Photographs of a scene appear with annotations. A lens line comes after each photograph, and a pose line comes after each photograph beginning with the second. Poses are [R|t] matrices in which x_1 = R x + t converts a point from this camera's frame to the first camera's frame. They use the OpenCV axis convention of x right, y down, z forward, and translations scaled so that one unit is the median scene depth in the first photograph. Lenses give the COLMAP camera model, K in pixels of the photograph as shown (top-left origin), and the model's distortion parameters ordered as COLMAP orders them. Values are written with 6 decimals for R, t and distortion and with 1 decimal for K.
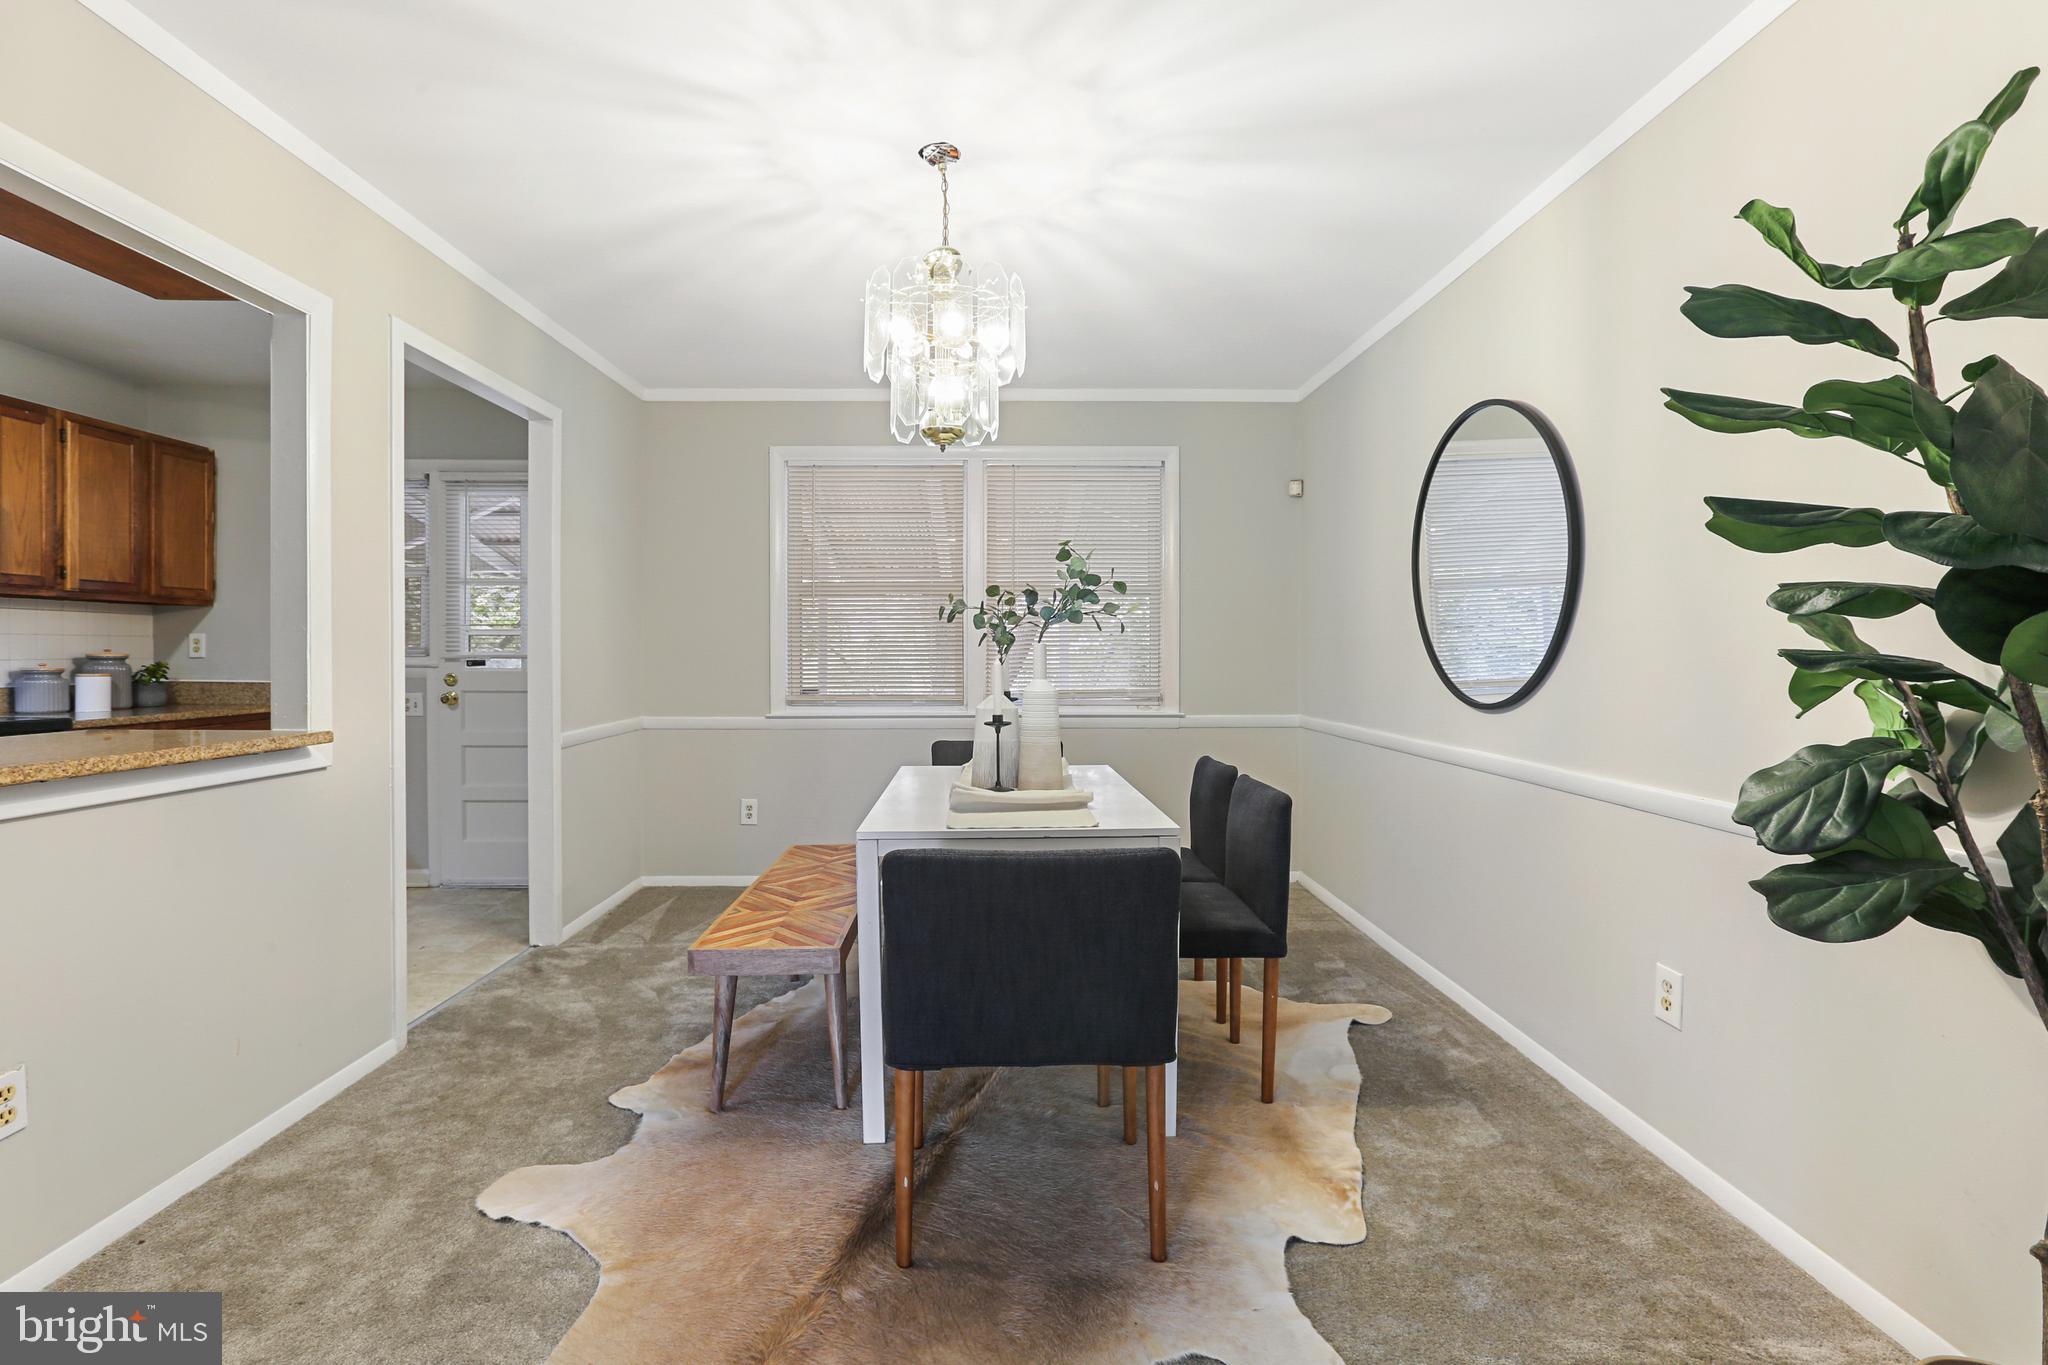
lens RADIAL K [[939.4, 0, 998.8], [0, 939.4, 662.5], [0, 0, 1]] dist [-0.040708, 0.019666]
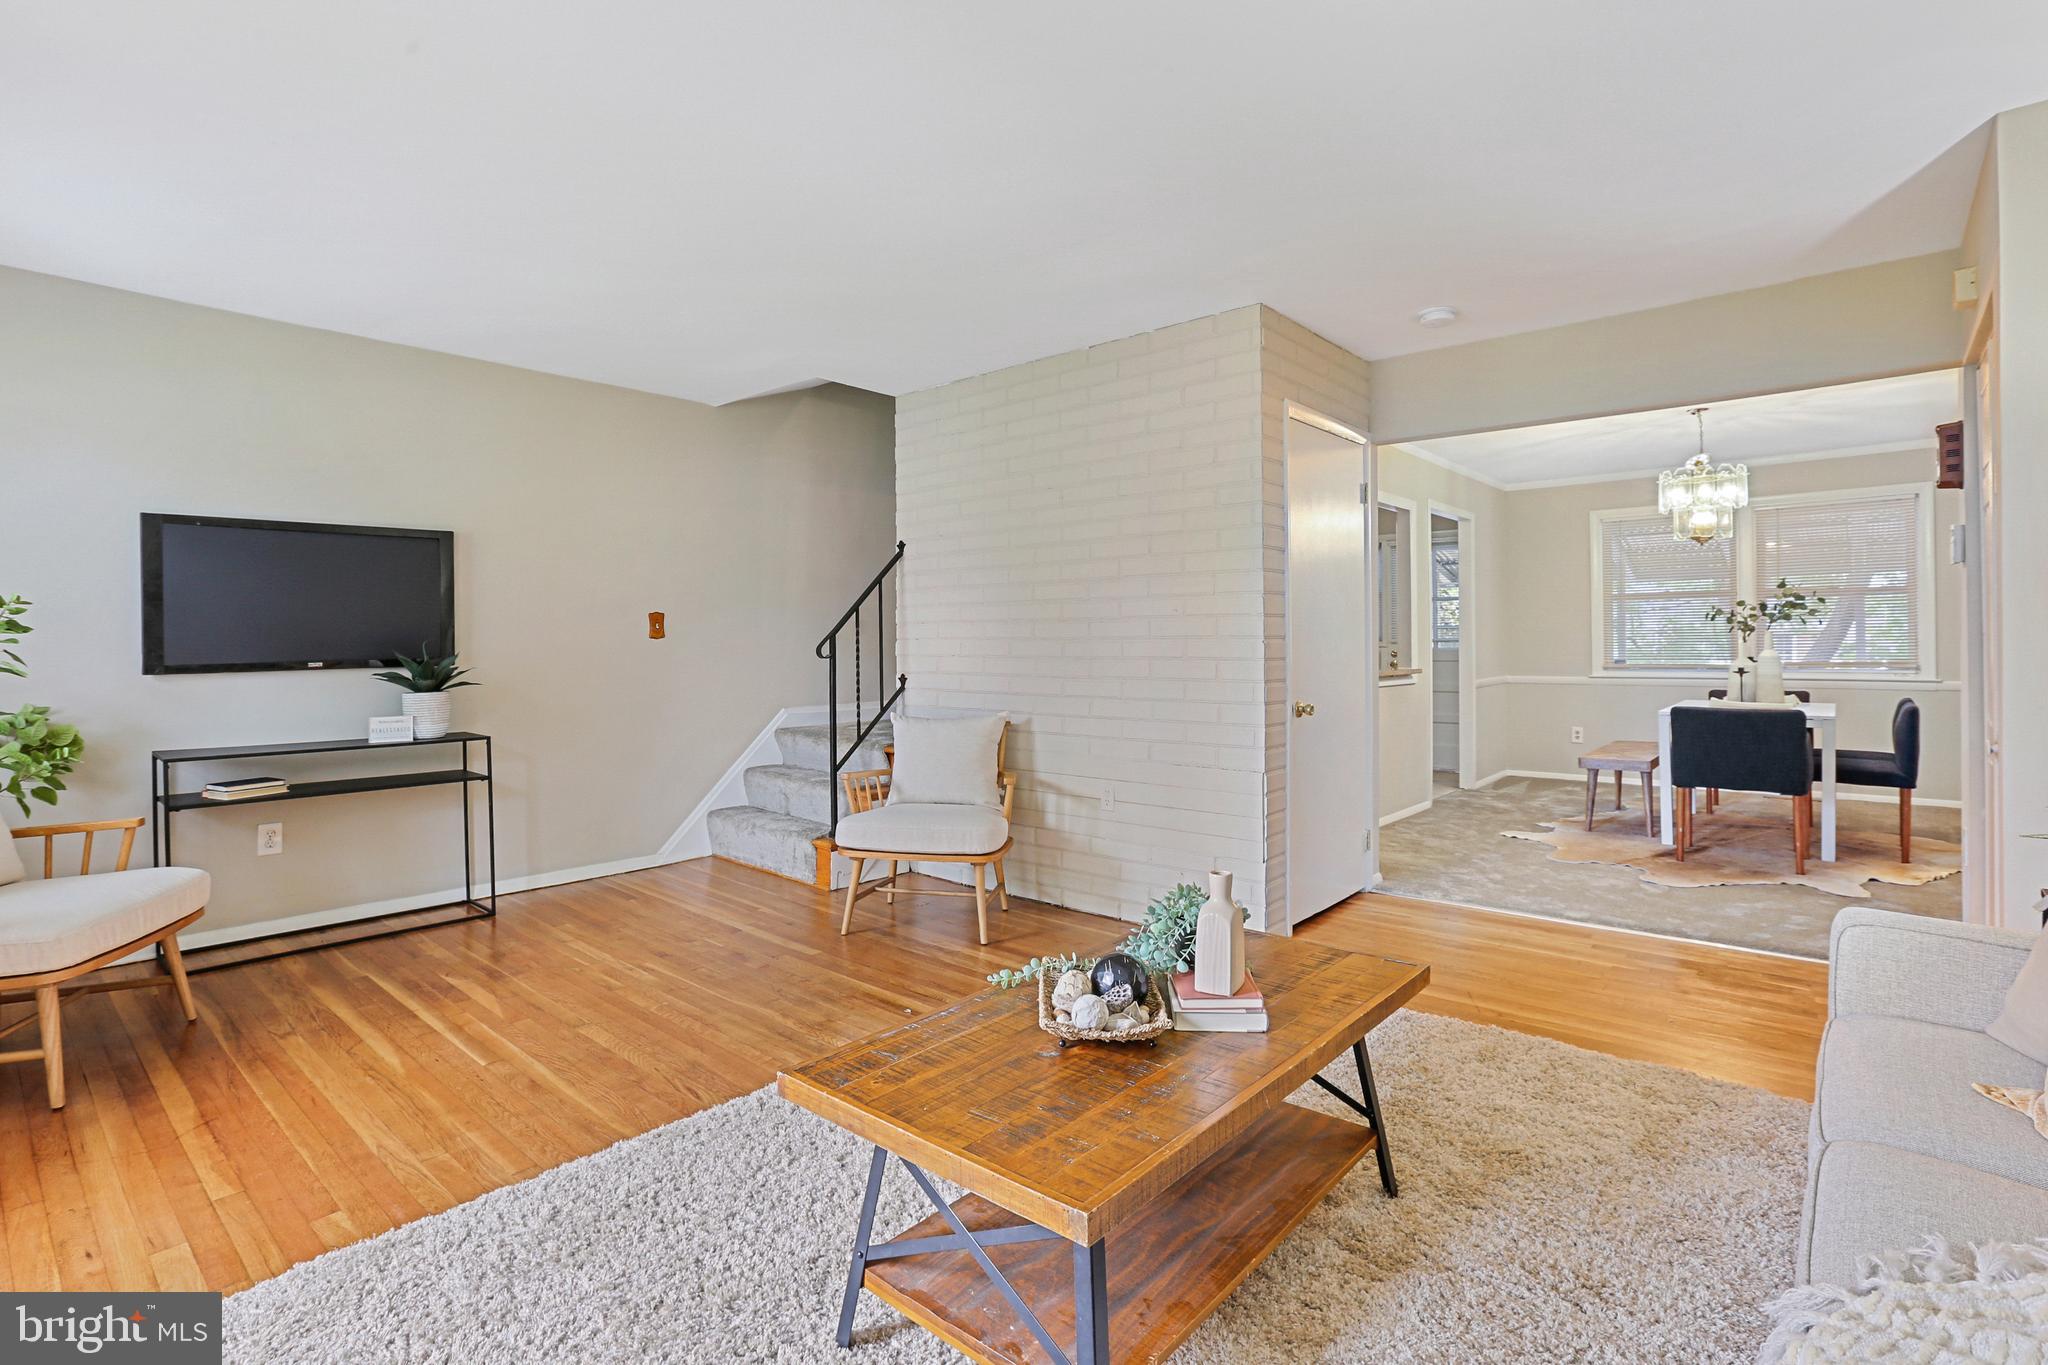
lens RADIAL K [[939.4, 0, 1020.7], [0, 939.4, 632.9], [0, 0, 1]] dist [-0.040708, 0.019666]
pose [[0.735642, -0.013614, -0.677233, 0.192998], [0.001435, 0.999827, -0.018541, 0.016086], [0.677369, 0.012667, 0.735535, -1.402679]]
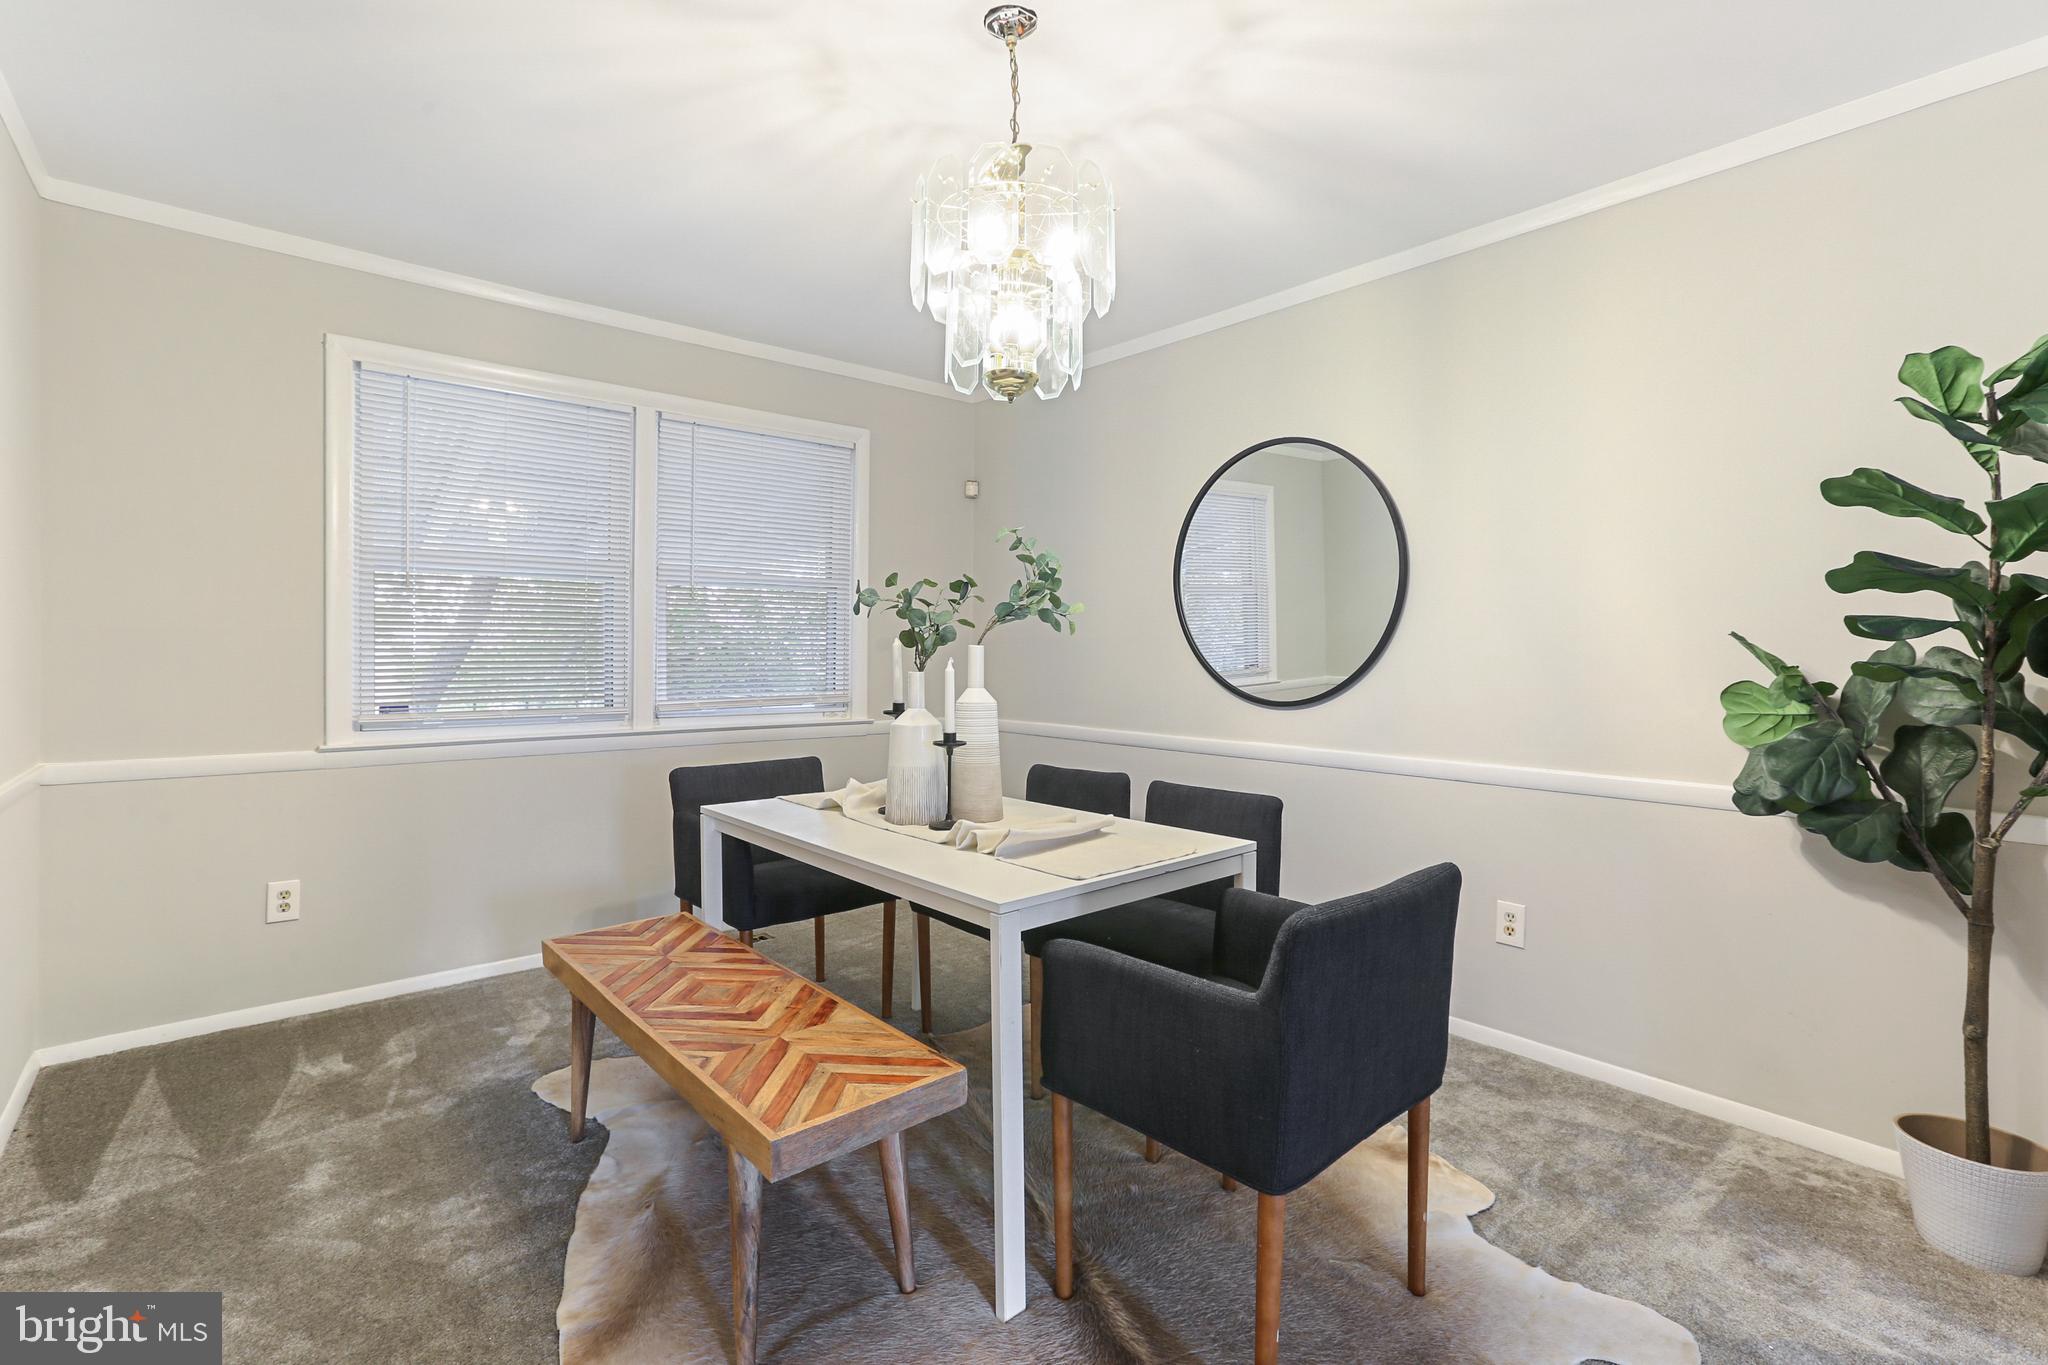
lens RADIAL K [[939.4, 0, 969.4], [0, 939.4, 661.2], [0, 0, 1]] dist [-0.040708, 0.019666]
pose [[0.764966, -0.000836, 0.644070, -0.519699], [-0.000484, 0.999998, 0.001872, -0.008040], [-0.644070, -0.001743, 0.764964, 0.369694]]
